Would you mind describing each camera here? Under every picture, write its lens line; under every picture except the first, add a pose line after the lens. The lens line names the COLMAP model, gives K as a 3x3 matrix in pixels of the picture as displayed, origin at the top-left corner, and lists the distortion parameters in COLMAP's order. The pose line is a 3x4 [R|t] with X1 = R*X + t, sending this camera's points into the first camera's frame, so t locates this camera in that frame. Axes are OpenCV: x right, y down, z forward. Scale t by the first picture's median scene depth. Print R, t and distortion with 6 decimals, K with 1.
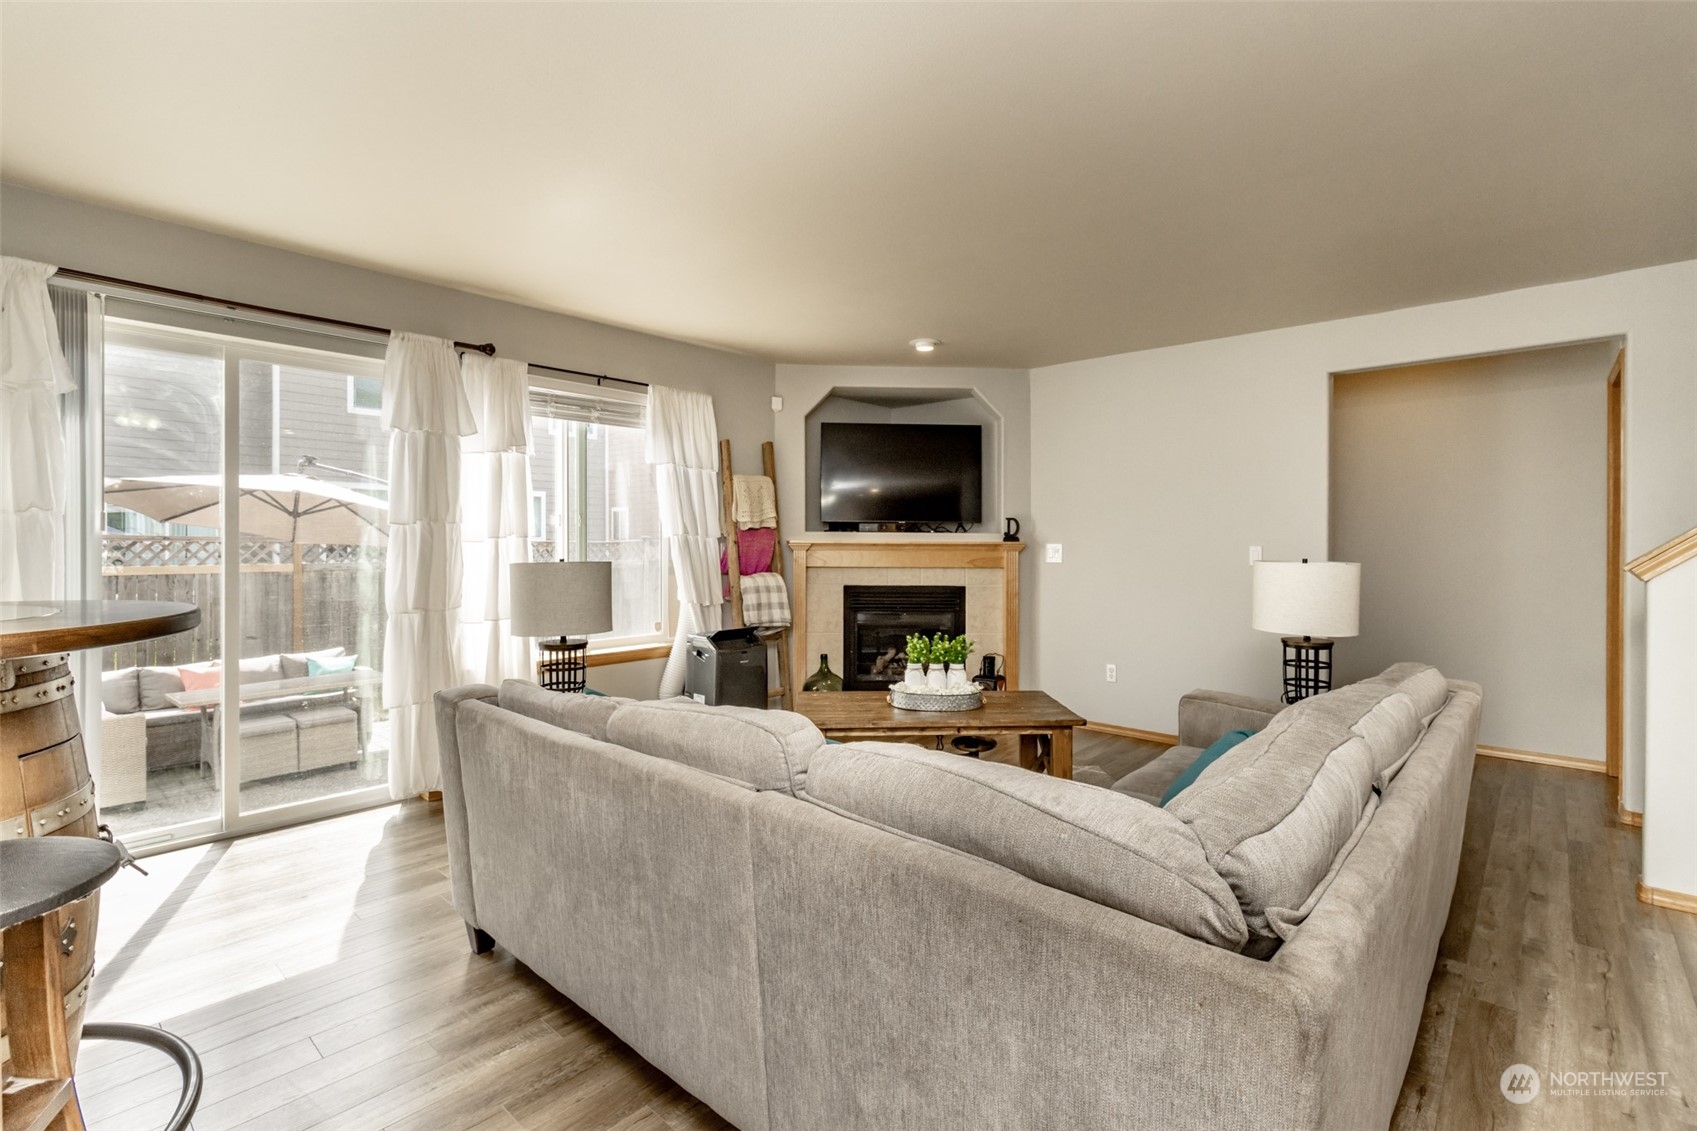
lens RADIAL K [[777.3, 0, 838.8], [0, 777.3, 551.5], [0, 0, 1]] dist [0.007418, -0.000229]
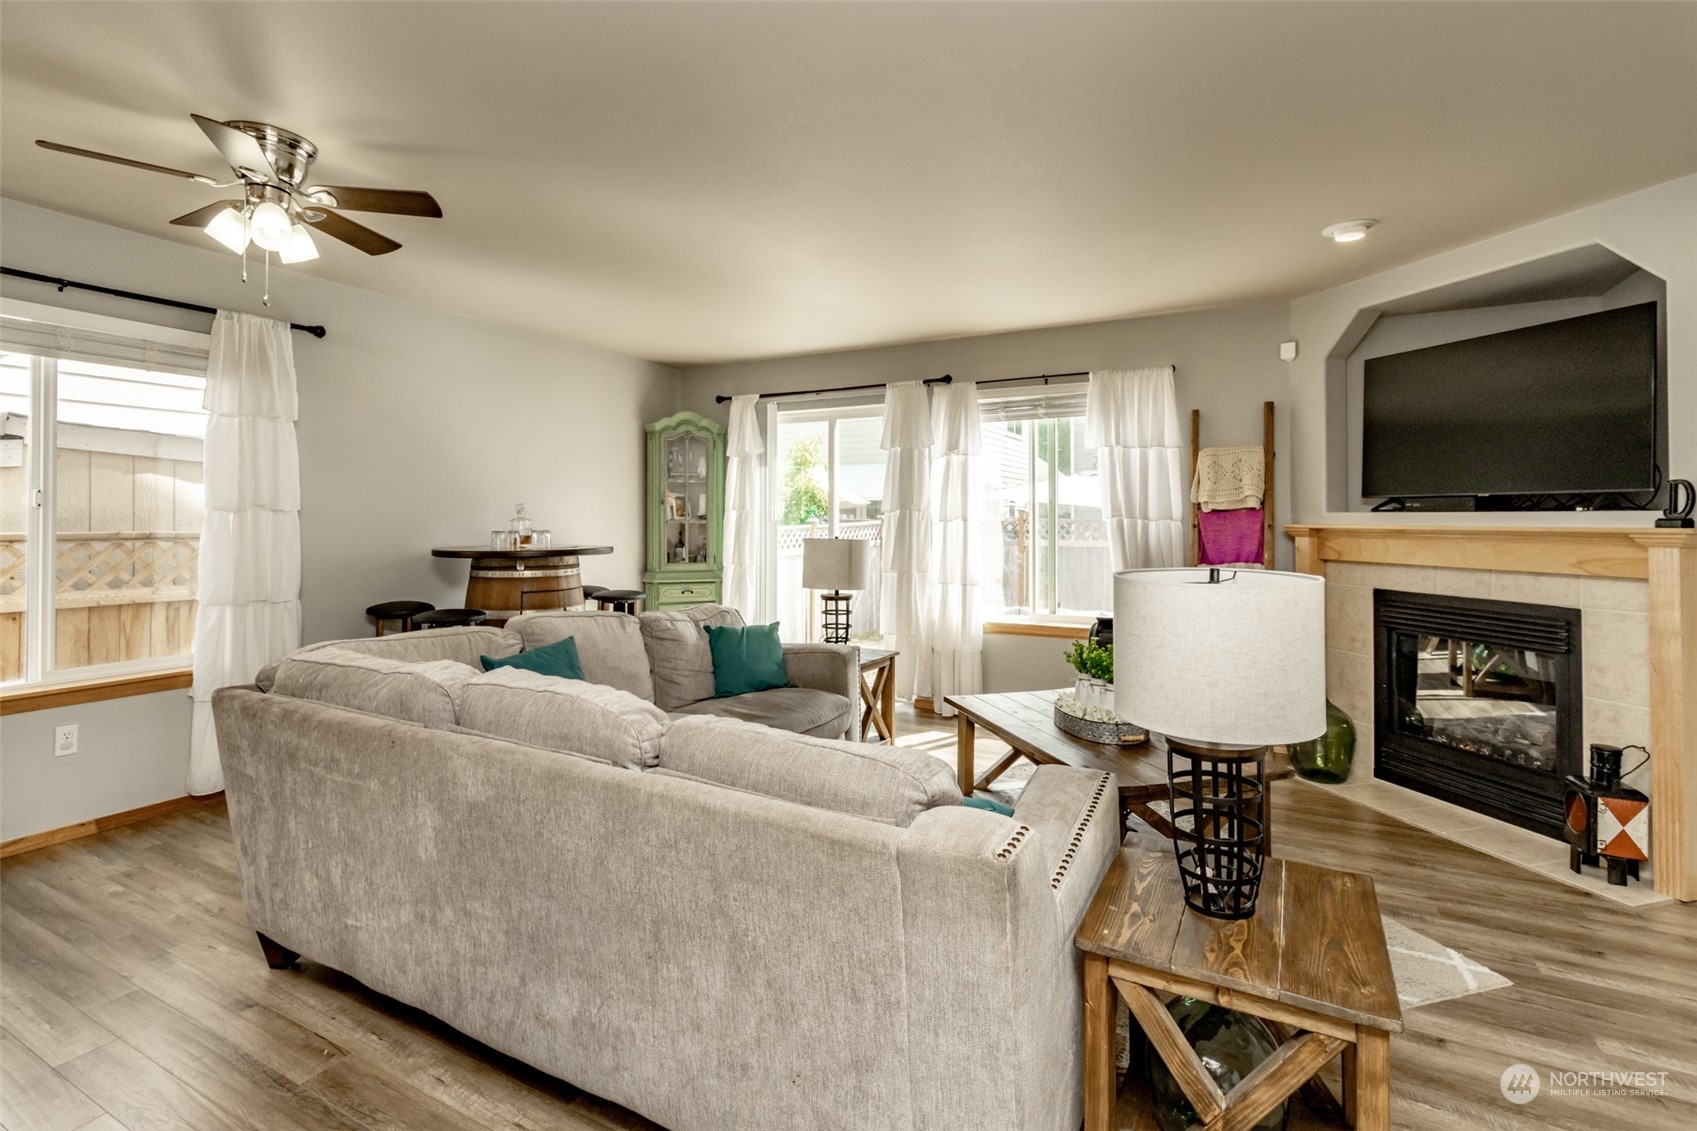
lens RADIAL K [[777.3, 0, 887.7], [0, 777.3, 524.7], [0, 0, 1]] dist [0.007418, -0.000229]
pose [[0.254281, 0.003725, -0.967123, 0.685759], [-0.015907, 0.999873, -0.000331, -0.008176], [0.966999, 0.015468, 0.254308, 0.481663]]
